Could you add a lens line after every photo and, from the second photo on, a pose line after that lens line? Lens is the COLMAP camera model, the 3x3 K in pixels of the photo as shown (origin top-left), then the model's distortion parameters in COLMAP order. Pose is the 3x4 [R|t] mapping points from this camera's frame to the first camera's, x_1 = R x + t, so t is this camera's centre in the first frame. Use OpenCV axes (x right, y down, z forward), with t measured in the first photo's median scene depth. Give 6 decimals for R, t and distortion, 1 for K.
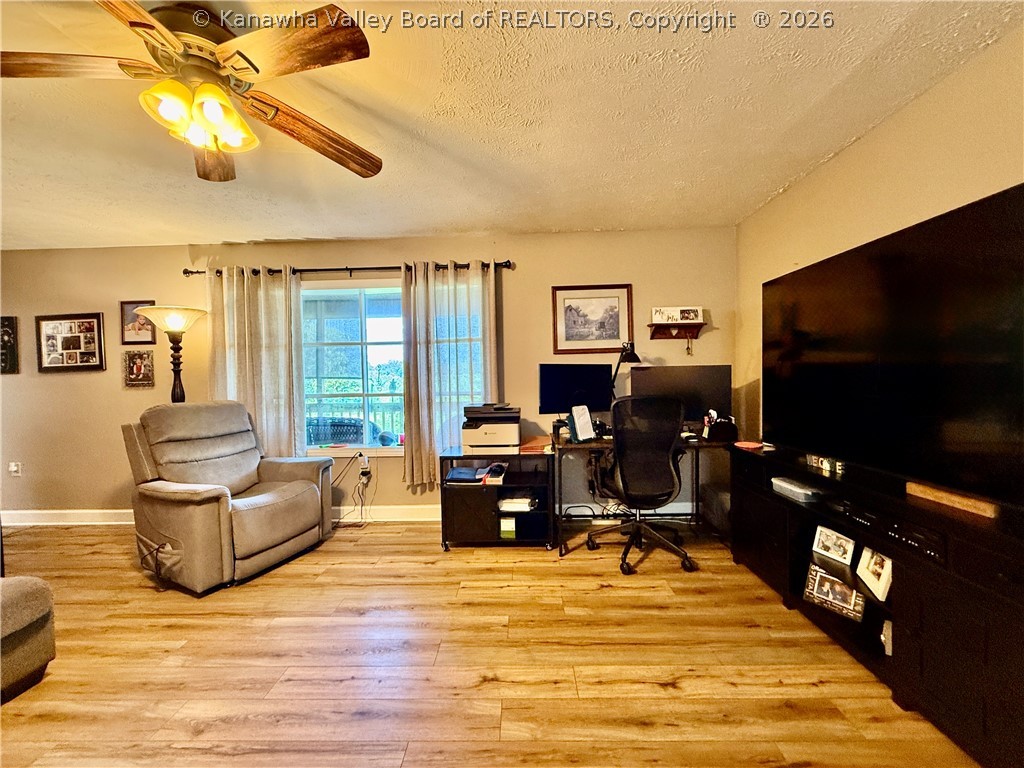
lens RADIAL K [[409.2, 0, 510.7], [0, 409.2, 384.9], [0, 0, 1]] dist [0.000165, 0.000088]
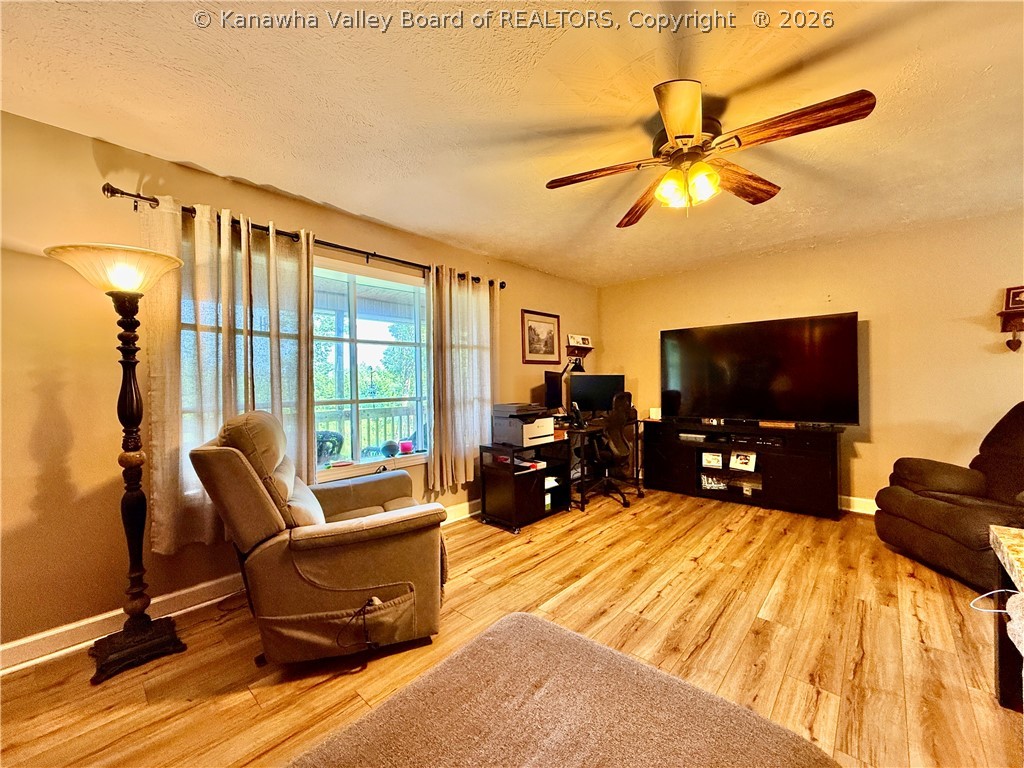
lens RADIAL K [[409.2, 0, 511.7], [0, 409.2, 385.5], [0, 0, 1]] dist [0.000165, 0.000088]
pose [[0.651350, 0.003713, 0.758768, -1.027253], [0.018317, 0.999620, -0.020615, 0.019843], [-0.758556, 0.027326, 0.651034, 0.264652]]
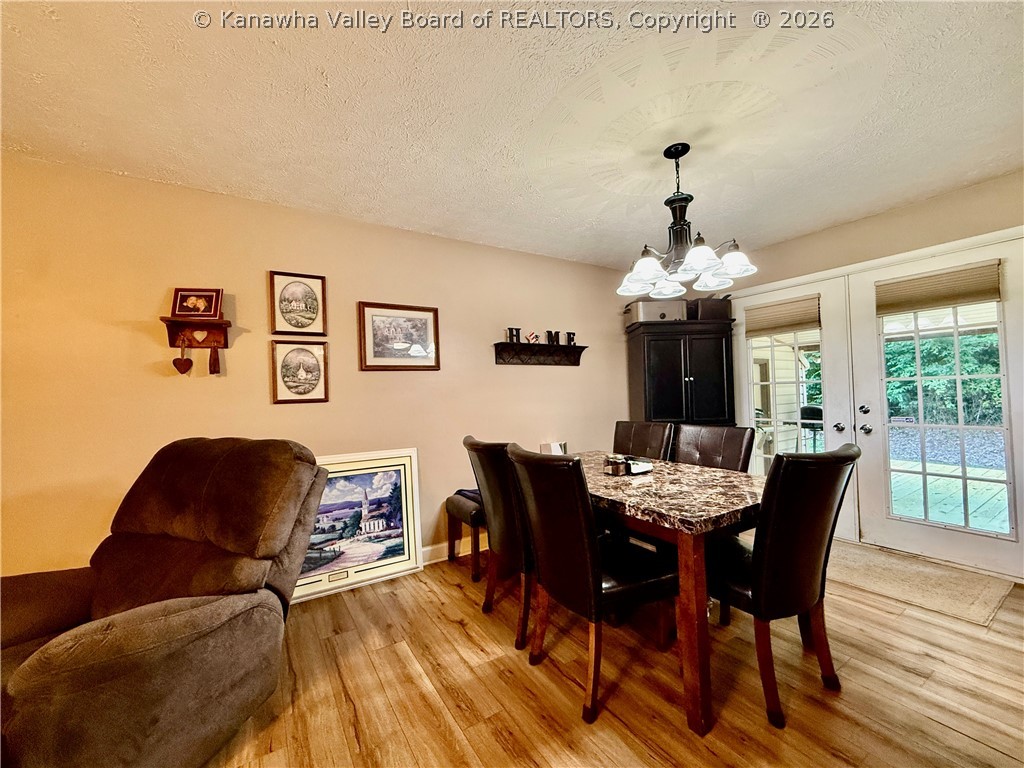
lens RADIAL K [[409.2, 0, 512.4], [0, 409.2, 385.3], [0, 0, 1]] dist [0.000165, 0.000088]
pose [[-0.555386, 0.053317, 0.829882, -0.385892], [0.058920, 0.997957, -0.024684, 0.011494], [-0.829503, 0.035188, -0.557393, -0.115430]]
